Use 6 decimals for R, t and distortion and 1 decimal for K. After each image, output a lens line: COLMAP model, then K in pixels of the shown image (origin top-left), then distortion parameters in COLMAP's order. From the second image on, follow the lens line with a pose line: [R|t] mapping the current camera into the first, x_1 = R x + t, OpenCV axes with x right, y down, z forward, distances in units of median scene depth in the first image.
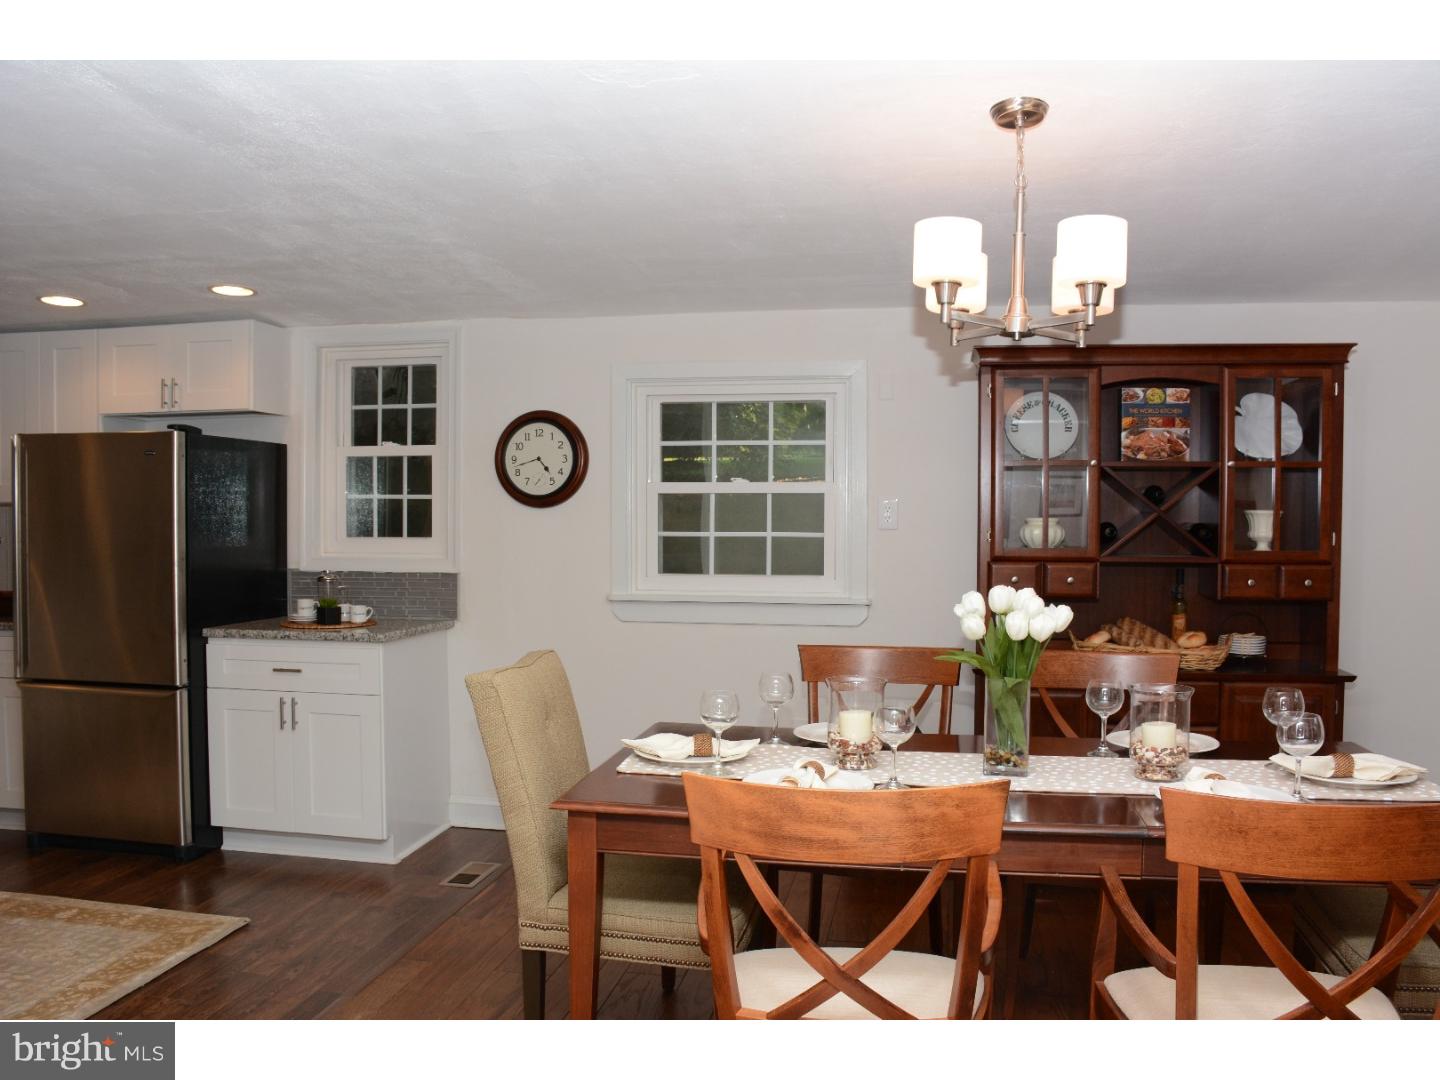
lens RADIAL K [[1156.7, 0, 720.0], [0, 1156.7, 540.0], [0, 0, 1]] dist [-0.060101, -0.001389]
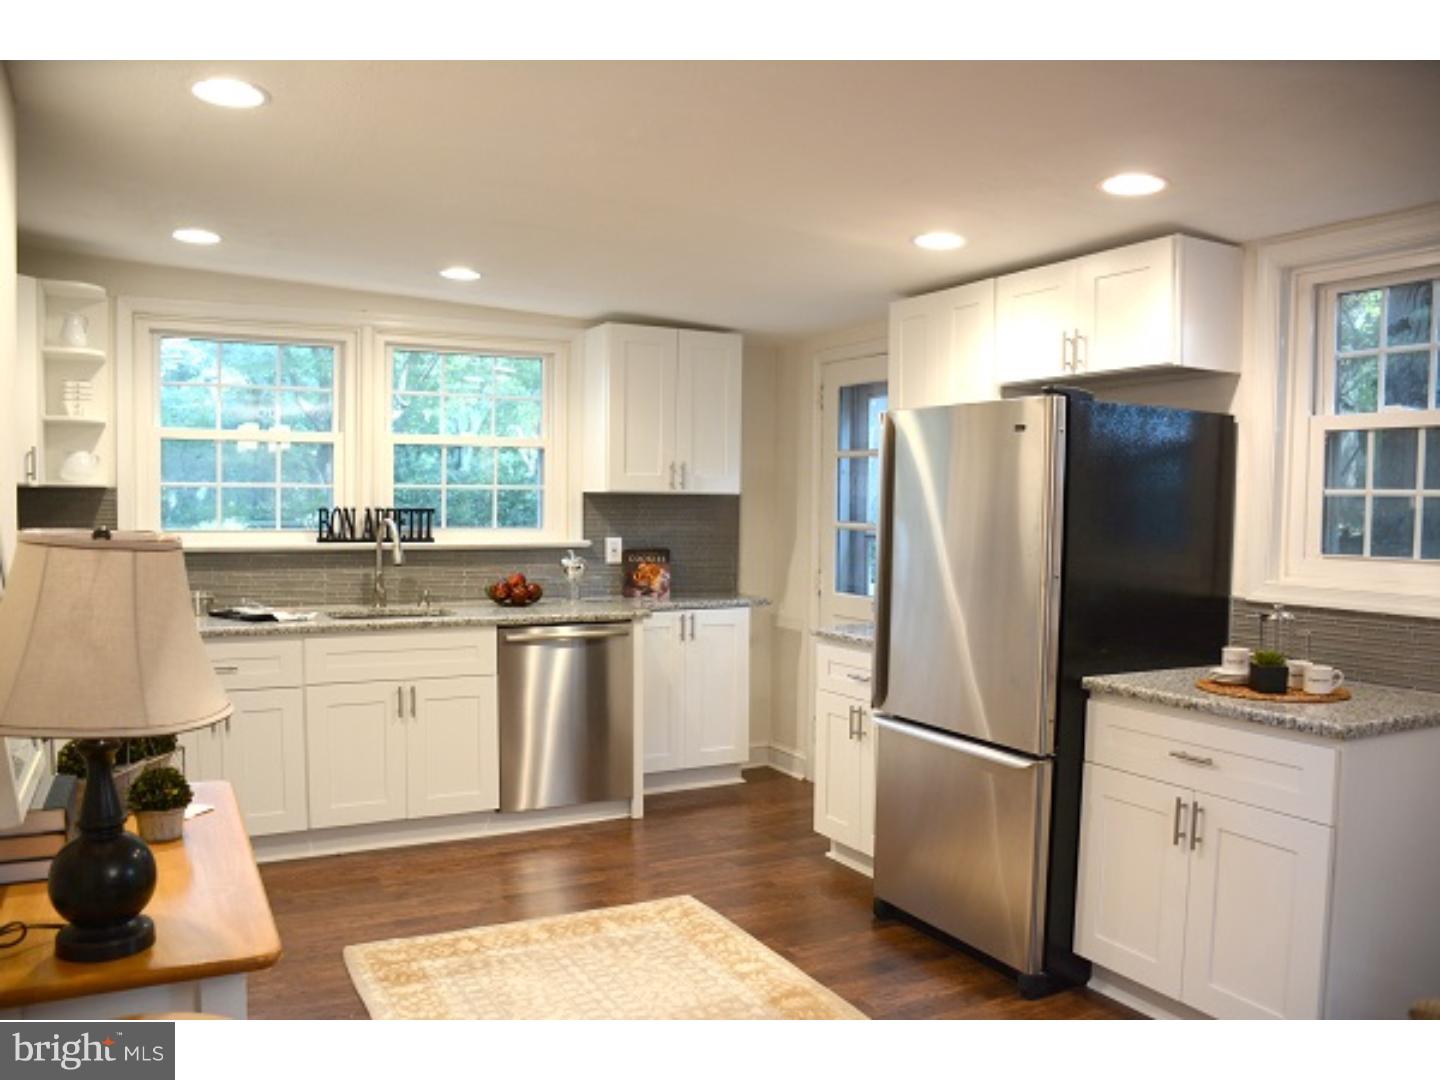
lens RADIAL K [[1156.7, 0, 720.0], [0, 1156.7, 540.0], [0, 0, 1]] dist [-0.060101, -0.001389]
pose [[0.626125, 0.043584, -0.778504, -0.037731], [-0.025221, 0.999046, 0.035647, -0.026071], [0.779315, -0.002684, 0.626627, 0.350830]]
